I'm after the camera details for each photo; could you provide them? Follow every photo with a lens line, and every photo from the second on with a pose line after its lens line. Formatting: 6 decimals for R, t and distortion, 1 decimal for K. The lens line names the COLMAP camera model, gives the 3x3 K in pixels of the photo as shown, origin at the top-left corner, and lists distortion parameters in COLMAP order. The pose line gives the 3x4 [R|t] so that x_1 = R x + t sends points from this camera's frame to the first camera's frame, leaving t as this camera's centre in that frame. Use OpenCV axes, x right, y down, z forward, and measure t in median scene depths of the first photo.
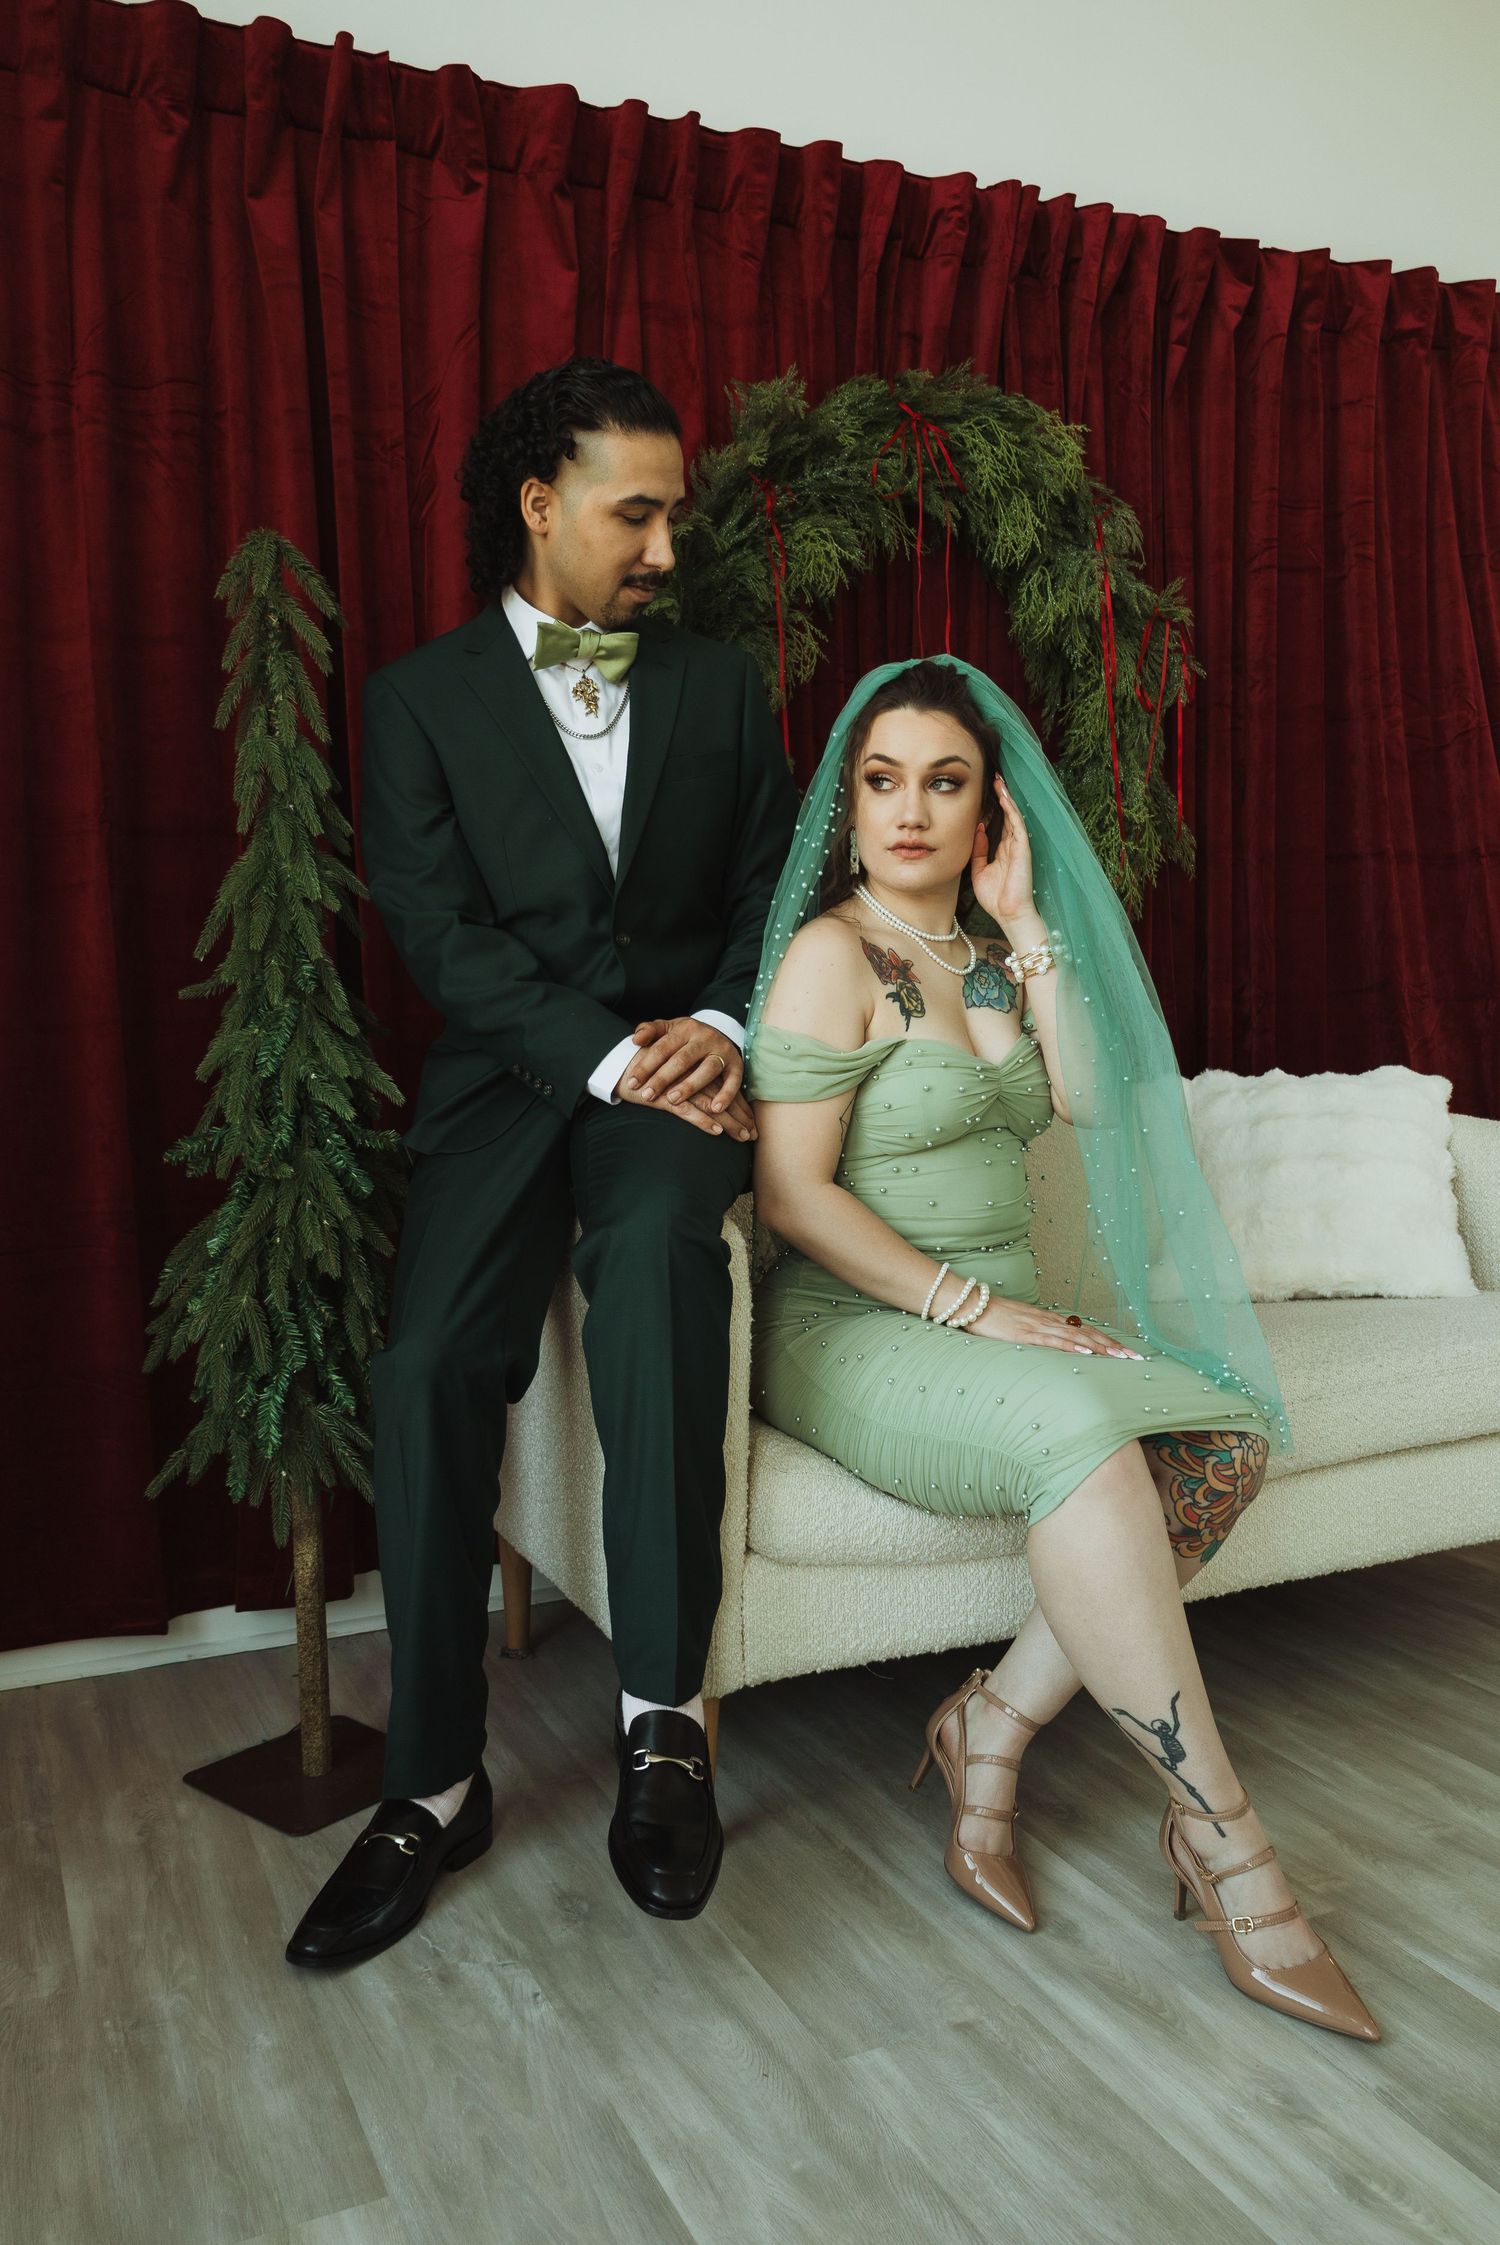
lens RADIAL K [[1587.8, 0, 750.0], [0, 1587.8, 1122.5], [0, 0, 1]] dist [0.005876, 0.004796]
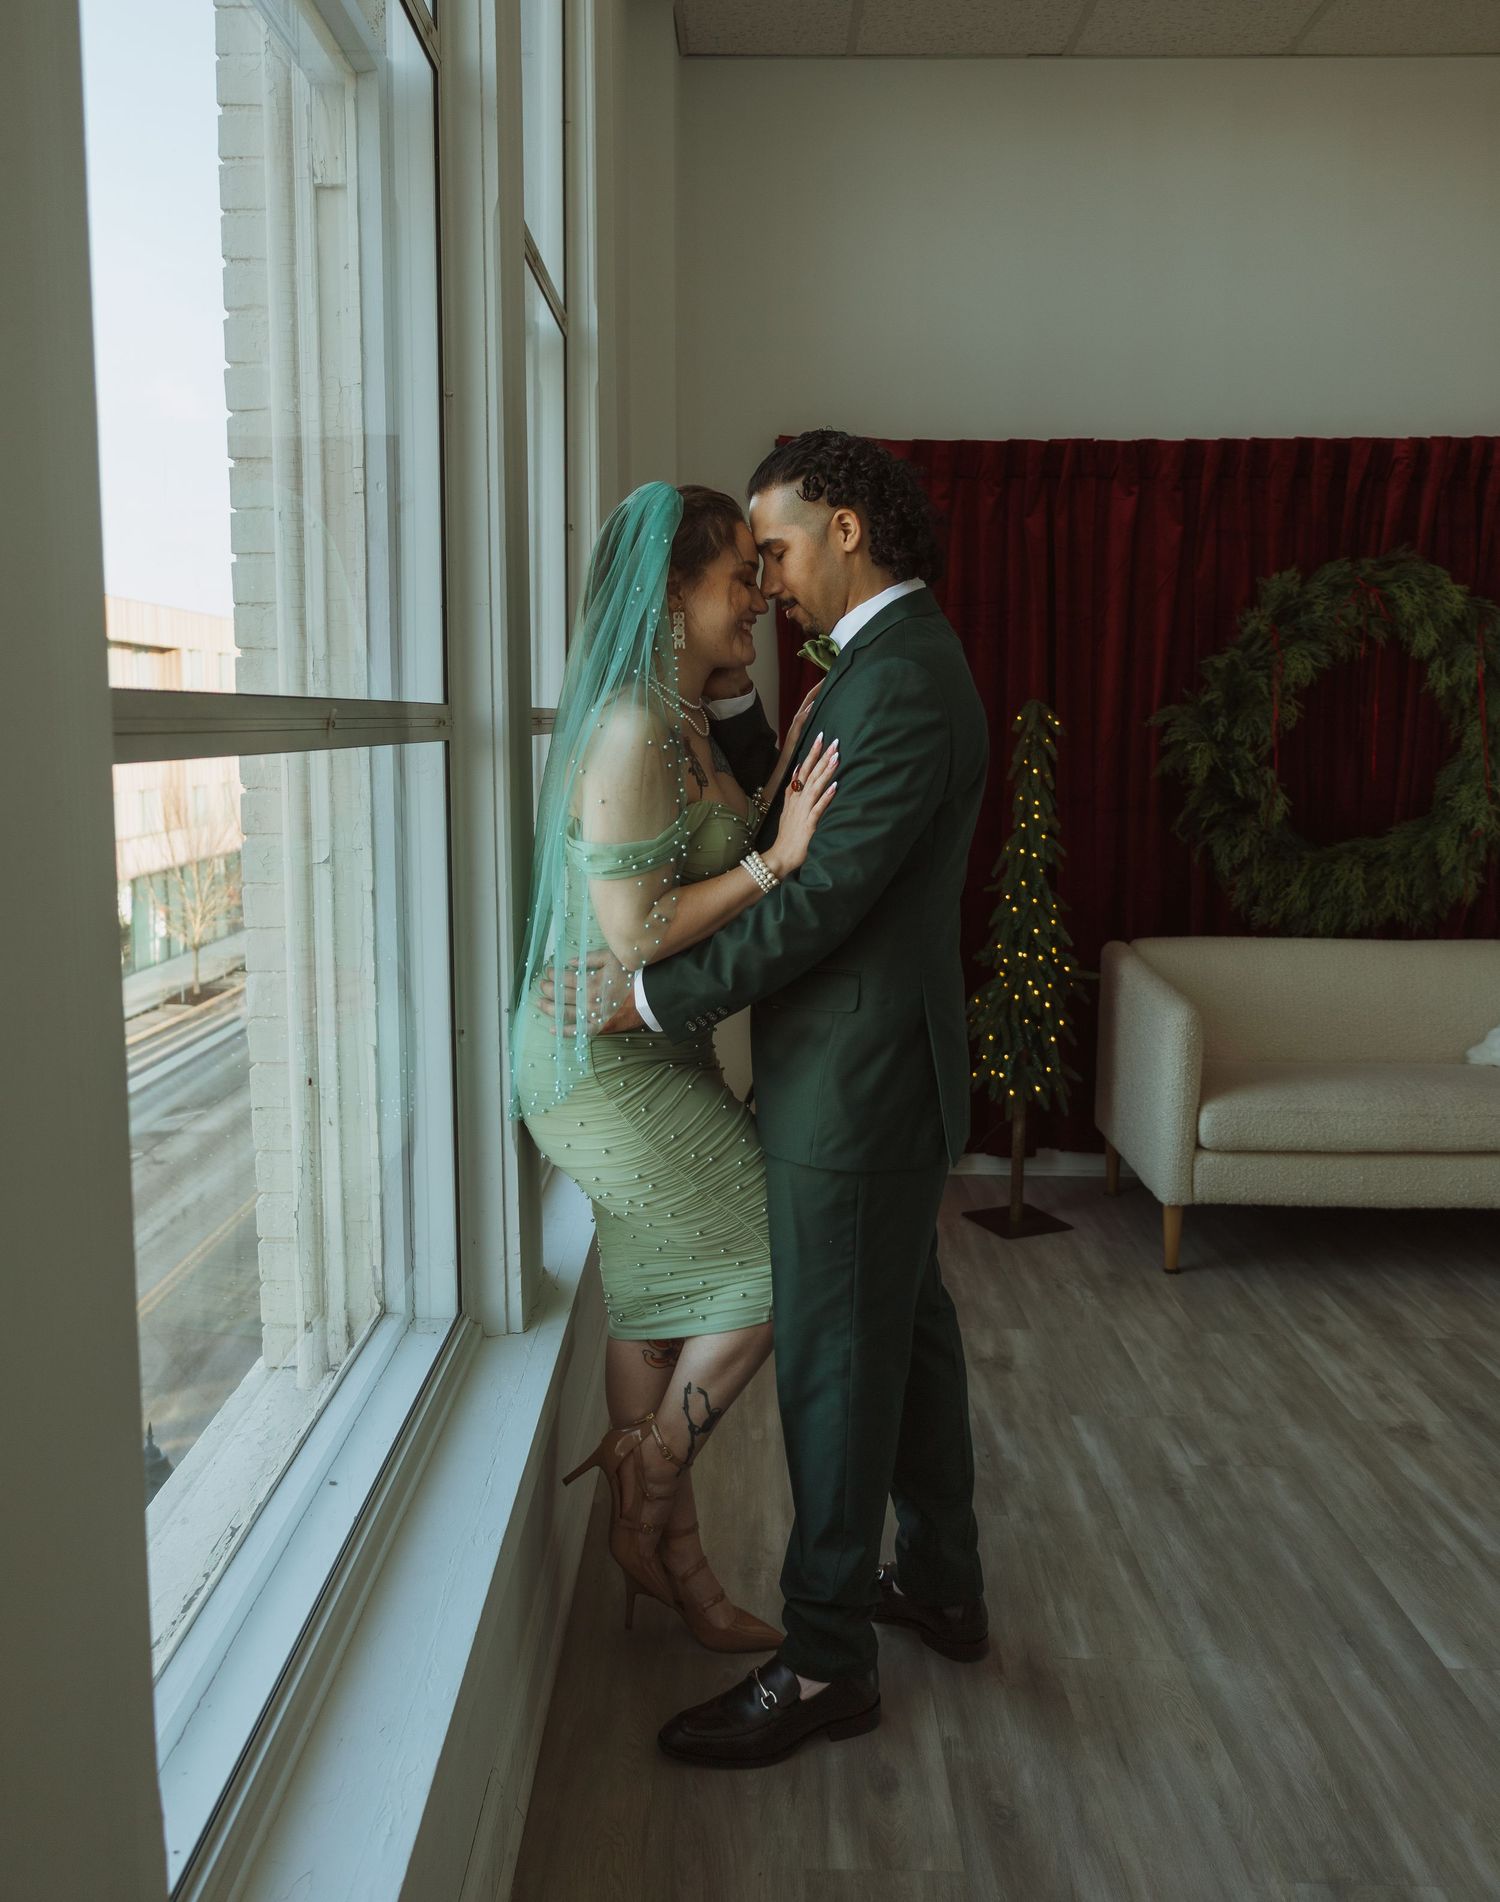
lens RADIAL K [[1556.2, 0, 756.4], [0, 1556.2, 908.6], [0, 0, 1]] dist [0.030395, -0.005955]
pose [[0.896410, 0.067442, -0.438065, 0.383168], [-0.040768, 0.996712, 0.070024, -0.210926], [0.441347, -0.044911, 0.896212, -1.287681]]
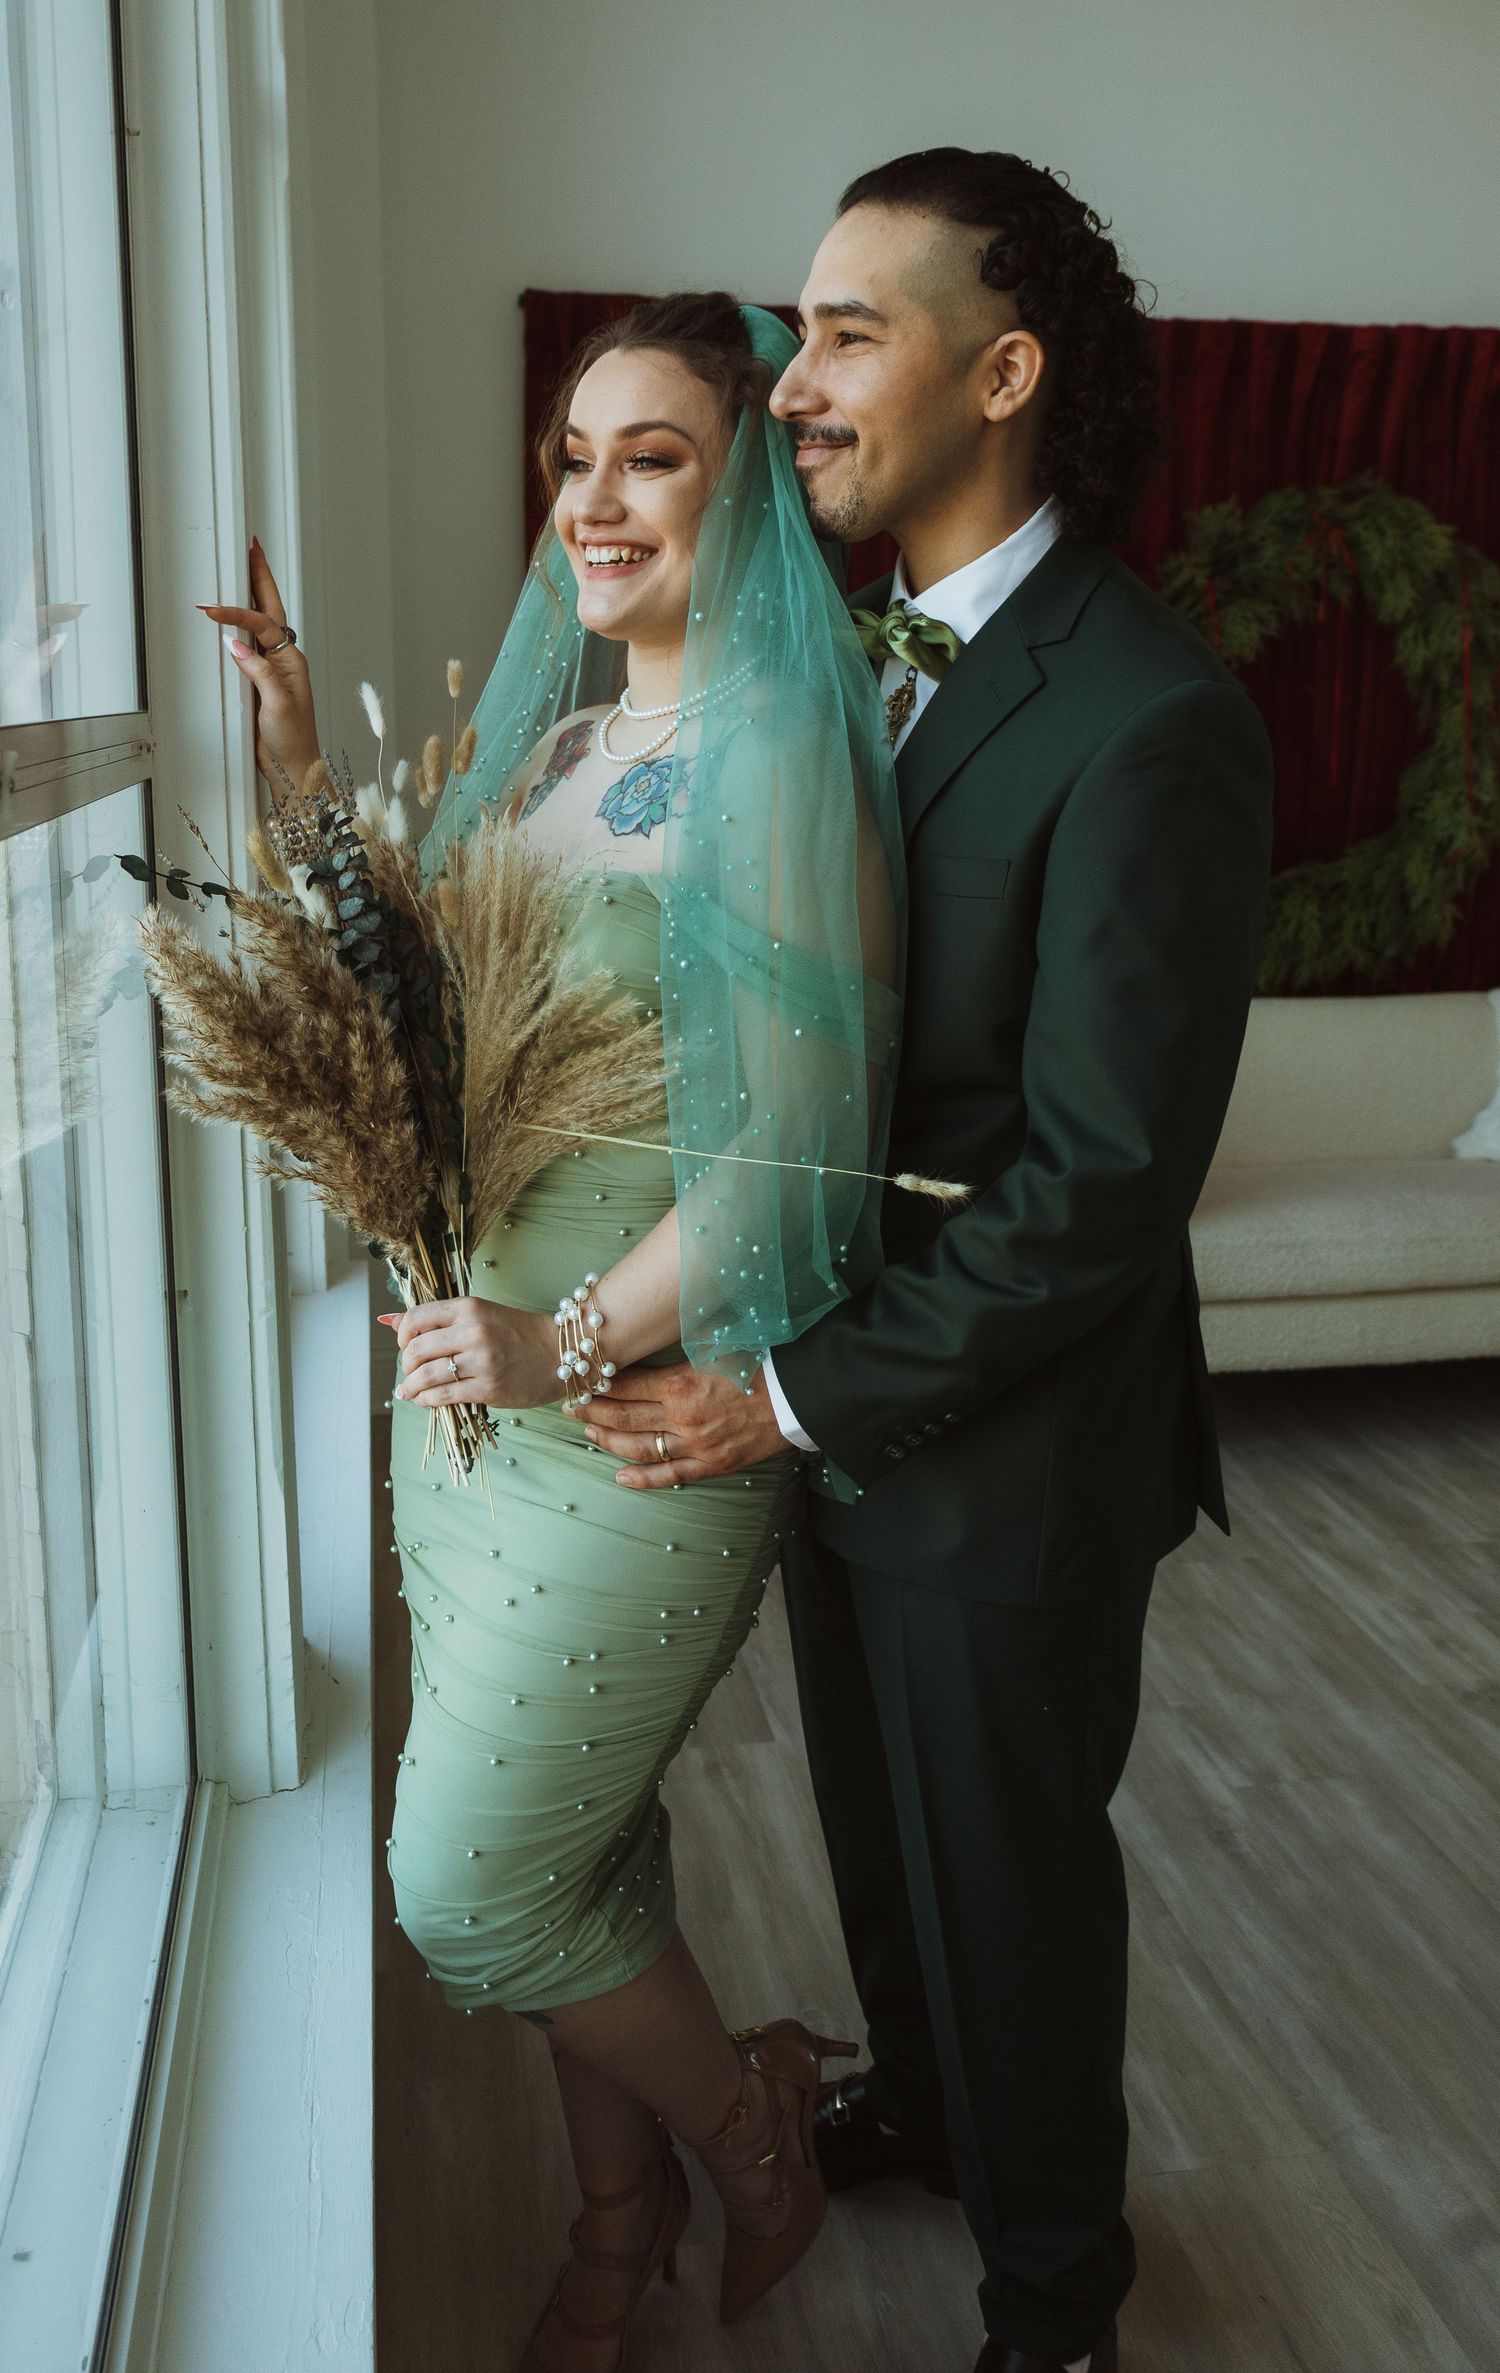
lens RADIAL K [[1900.9, 0, 737.3], [0, 1900.9, 998.7], [0, 0, 1]] dist [0.002449, 0.014795]
pose [[0.966240, 0.053039, -0.252124, 0.064982], [-0.026182, 0.993729, 0.108710, -0.256117], [0.256309, -0.098439, 0.961569, -1.009444]]
